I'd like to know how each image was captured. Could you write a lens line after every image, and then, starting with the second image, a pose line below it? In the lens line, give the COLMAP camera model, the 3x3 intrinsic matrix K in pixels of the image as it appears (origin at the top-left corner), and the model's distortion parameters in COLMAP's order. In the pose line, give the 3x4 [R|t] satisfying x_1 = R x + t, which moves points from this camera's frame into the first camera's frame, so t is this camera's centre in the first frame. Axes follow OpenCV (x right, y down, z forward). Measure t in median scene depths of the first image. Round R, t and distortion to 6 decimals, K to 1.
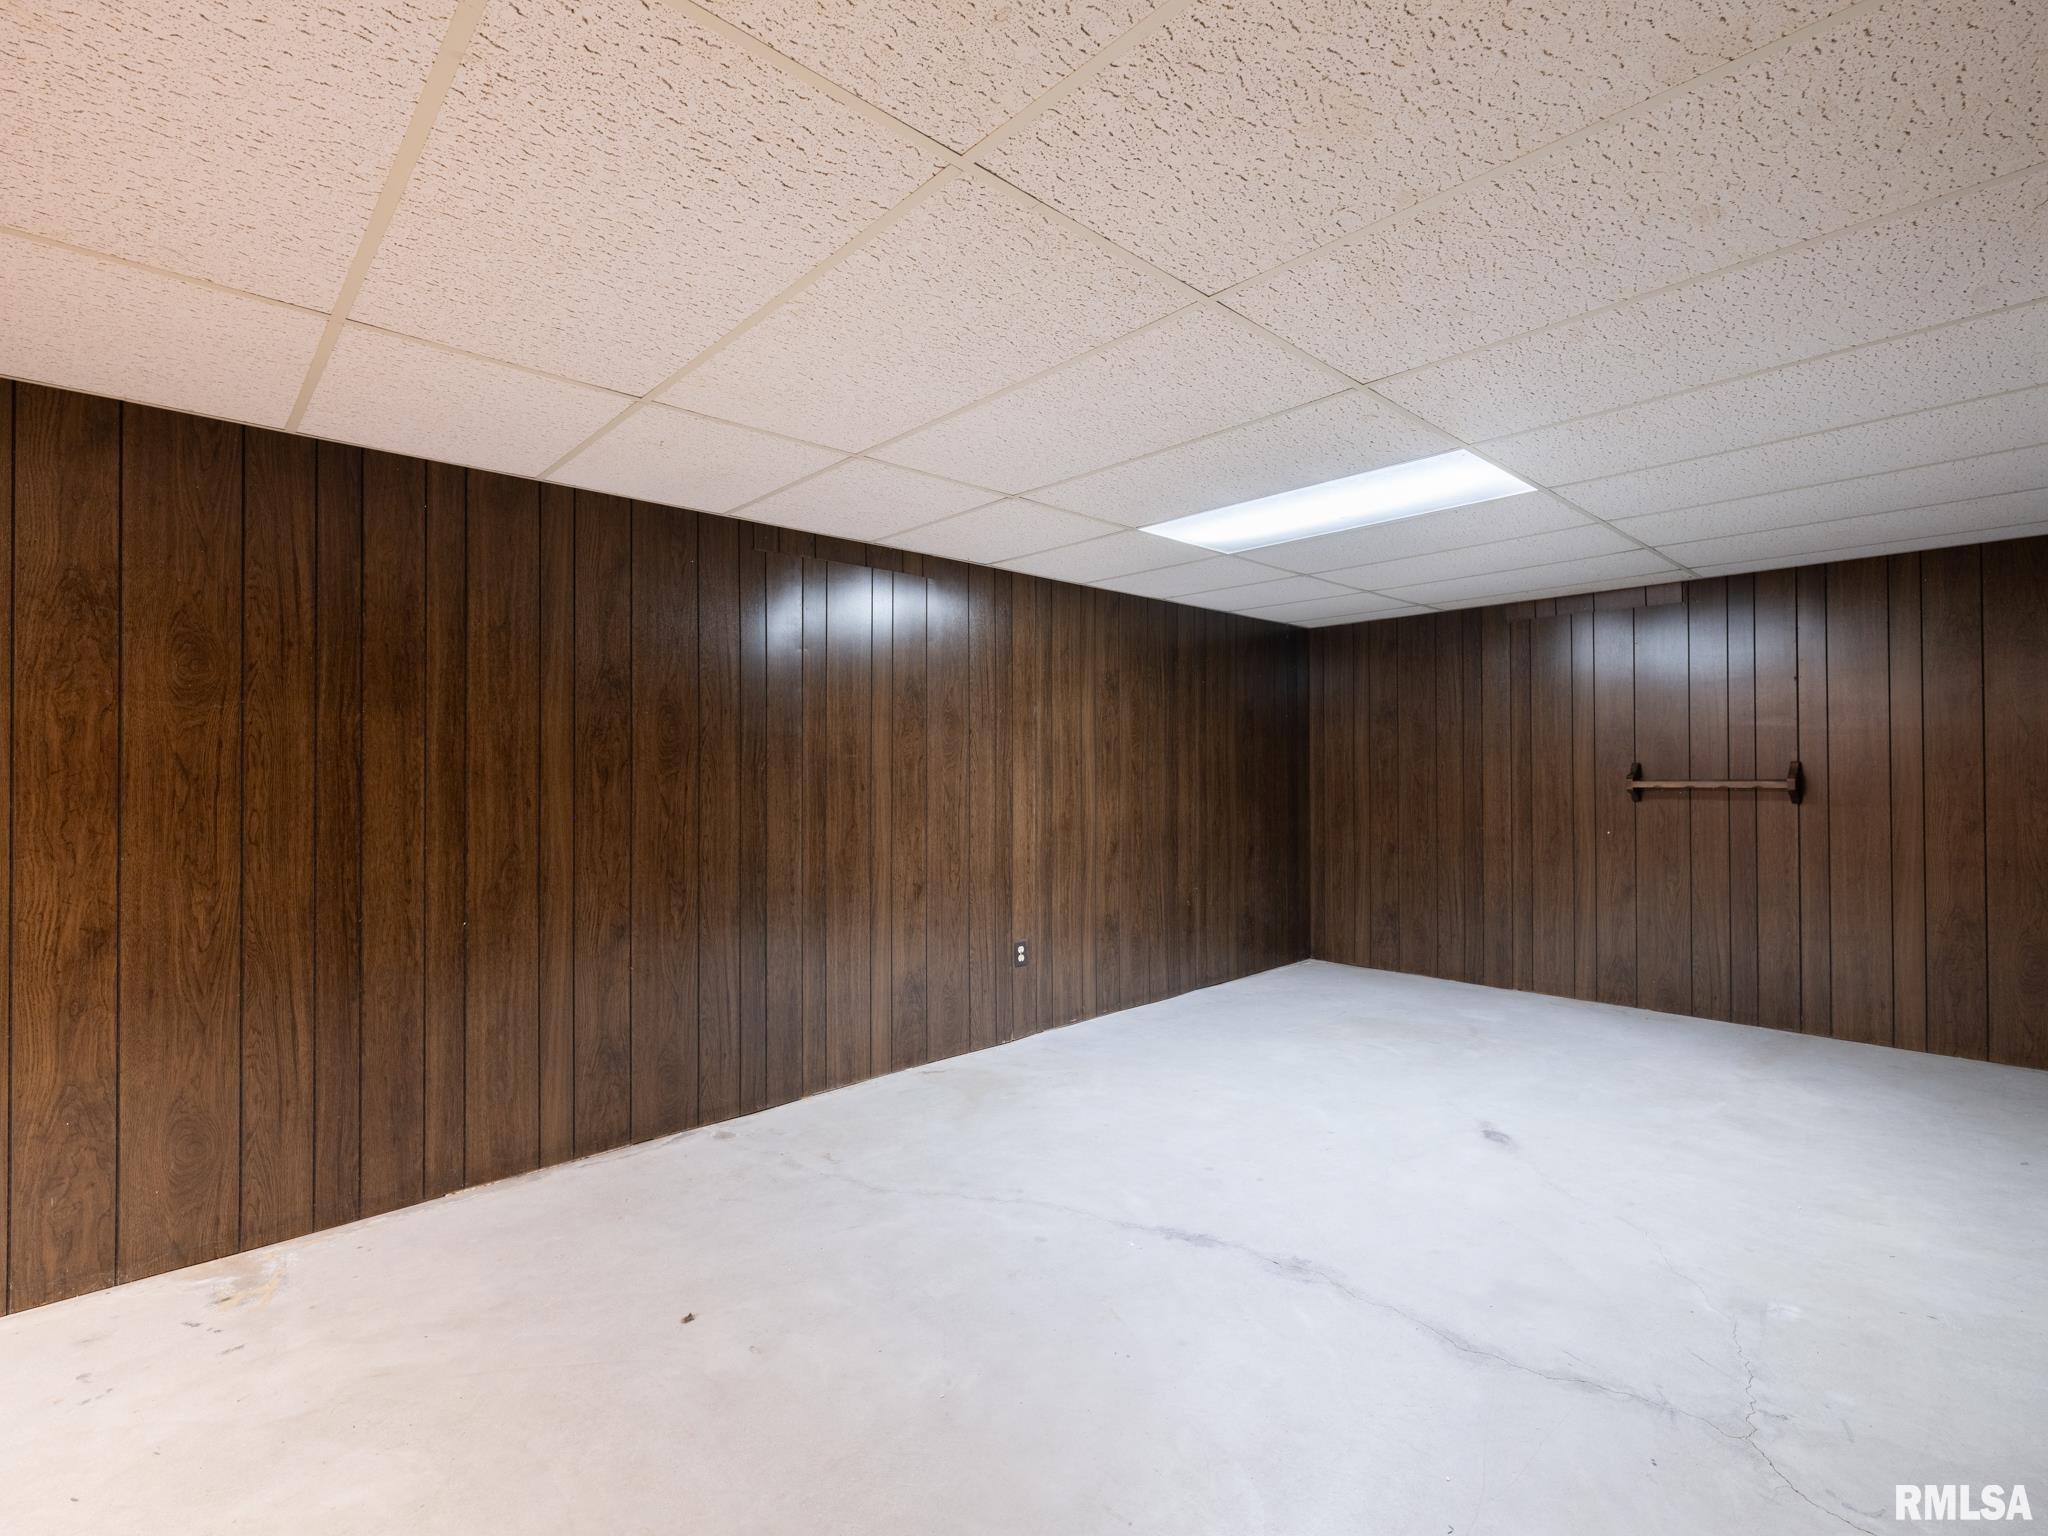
lens RADIAL K [[950.8, 0, 1013.3], [0, 950.8, 764.1], [0, 0, 1]] dist [0.000308, 0.000451]
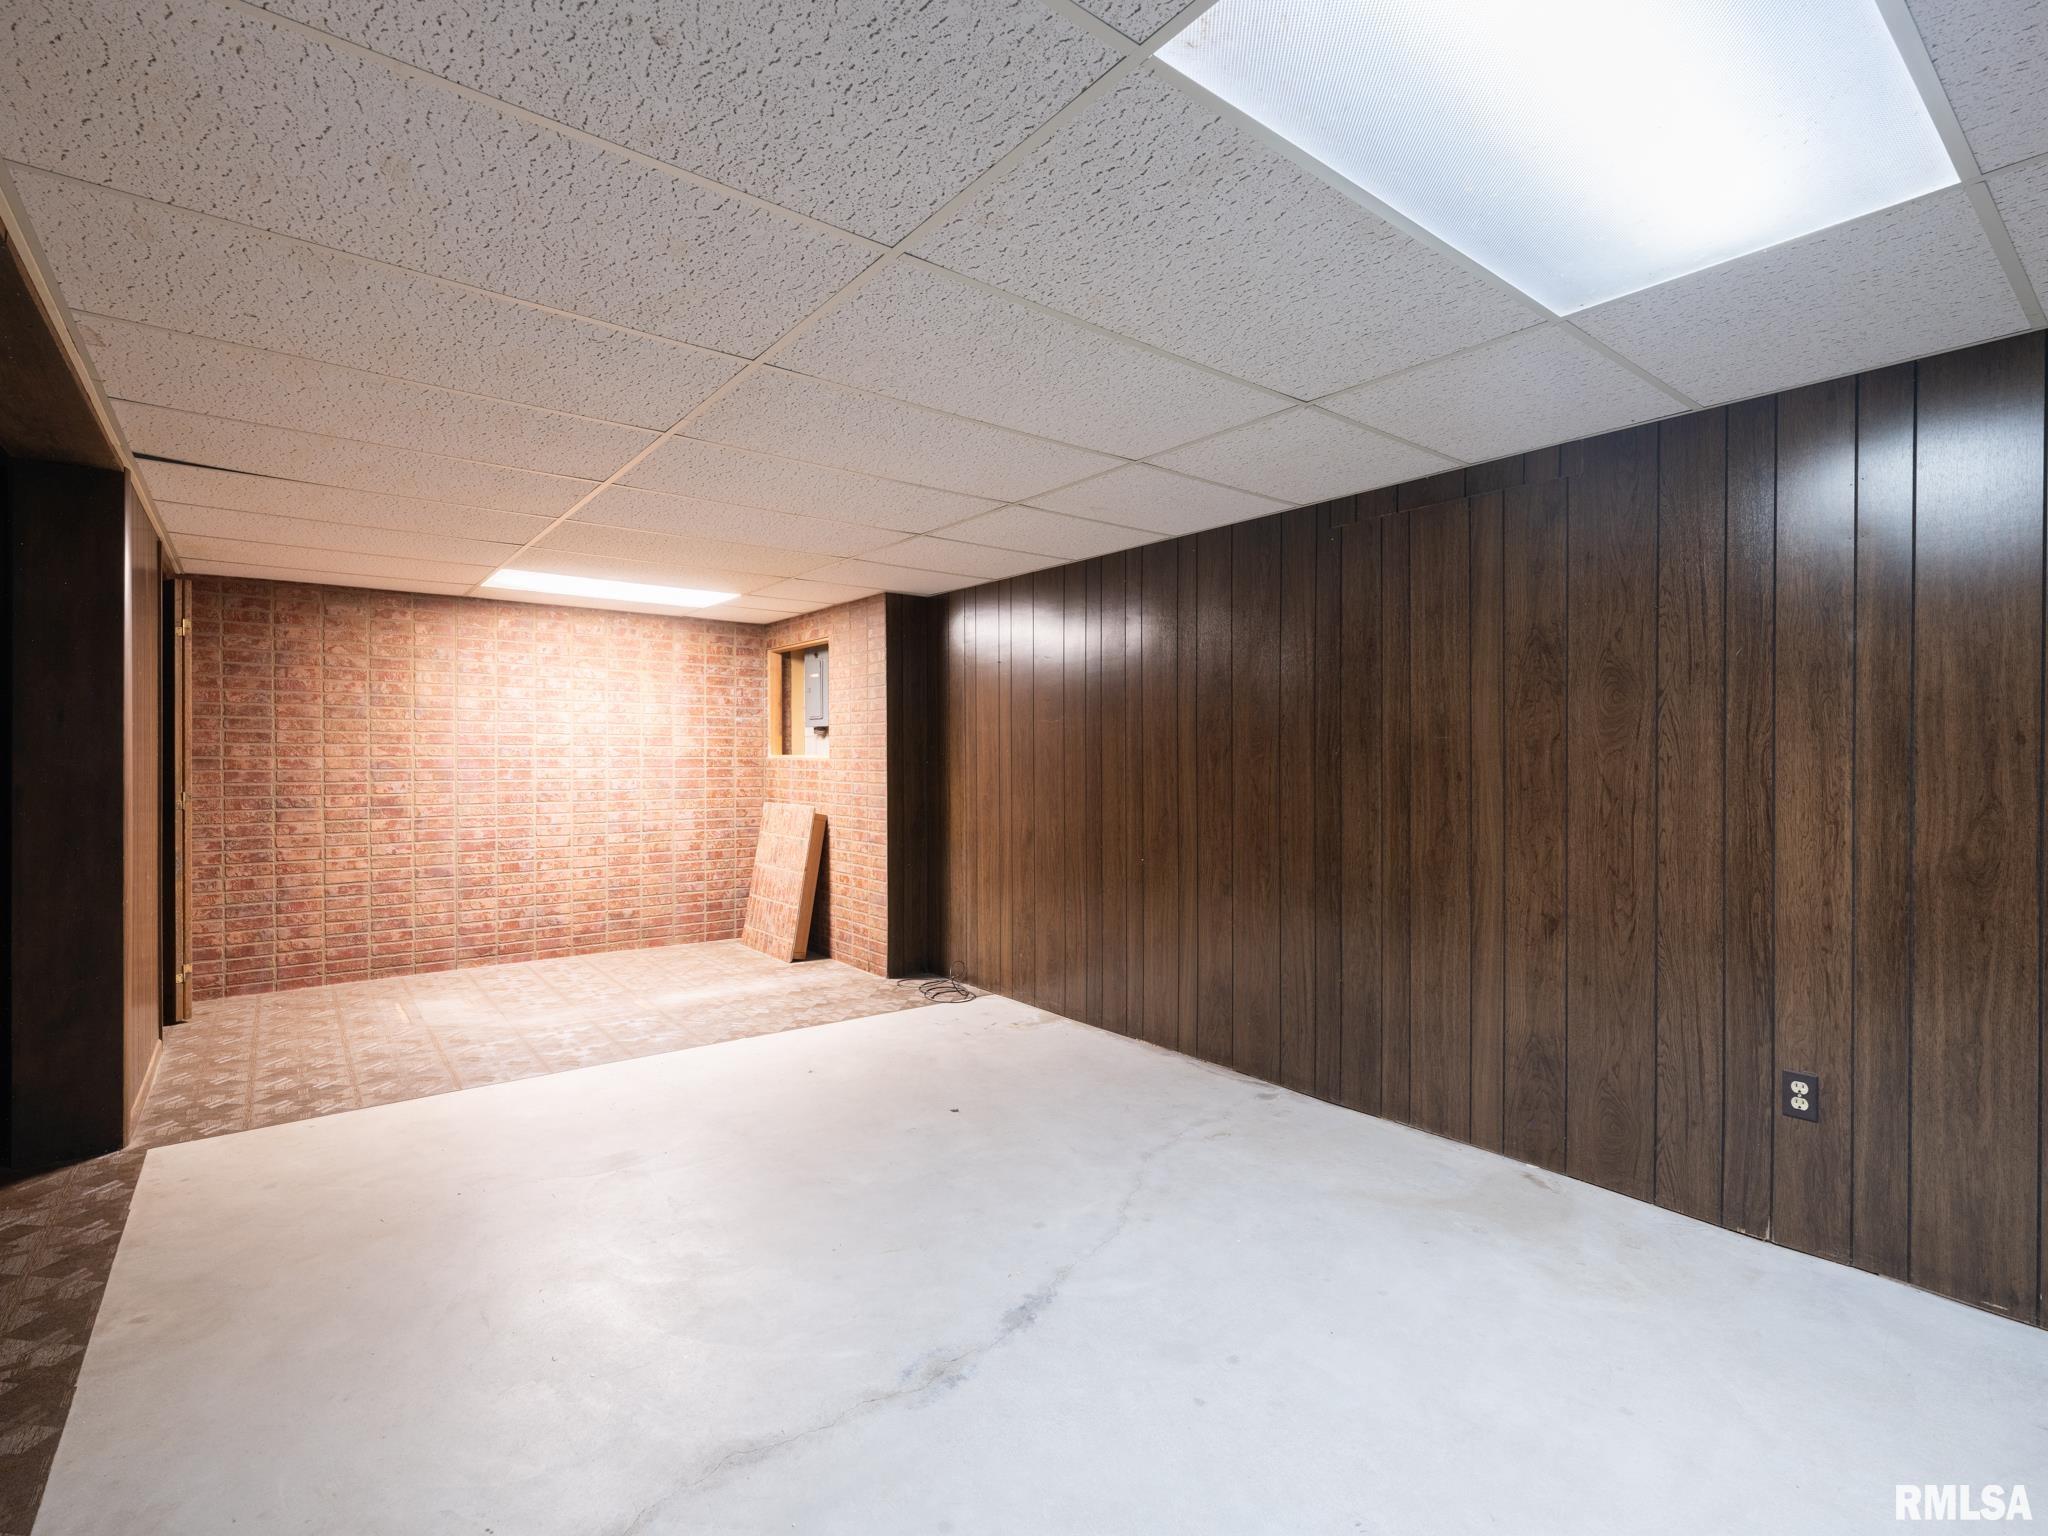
lens RADIAL K [[950.8, 0, 1013.2], [0, 950.8, 765.2], [0, 0, 1]] dist [0.000308, 0.000451]
pose [[-0.082991, 0.016863, -0.996408, 0.690373], [0.012717, 0.999793, 0.015861, -0.002669], [0.996469, -0.011355, -0.083188, 0.715160]]
